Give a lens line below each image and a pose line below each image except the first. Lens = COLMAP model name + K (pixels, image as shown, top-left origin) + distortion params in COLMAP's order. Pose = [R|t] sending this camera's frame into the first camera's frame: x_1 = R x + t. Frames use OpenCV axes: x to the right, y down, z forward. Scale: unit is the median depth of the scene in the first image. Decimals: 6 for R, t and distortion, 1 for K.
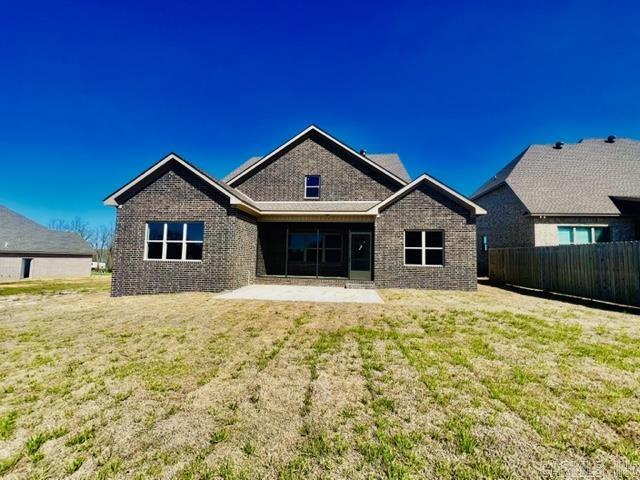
lens RADIAL K [[256.8, 0, 319.4], [0, 256.8, 238.0], [0, 0, 1]] dist [-0.002578, 0.000258]
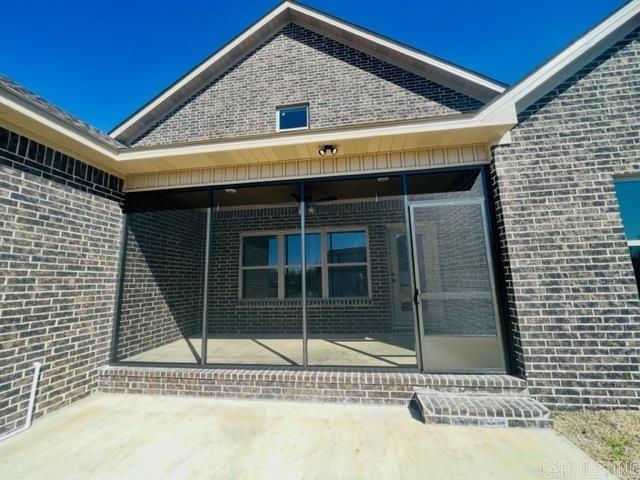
lens RADIAL K [[256.8, 0, 319.4], [0, 256.8, 238.0], [0, 0, 1]] dist [-0.002578, 0.000258]
pose [[0.998713, -0.050714, 0.000885, 0.009760], [0.050619, 0.995416, -0.081147, 0.030496], [0.003234, 0.081087, 0.996702, 0.573306]]
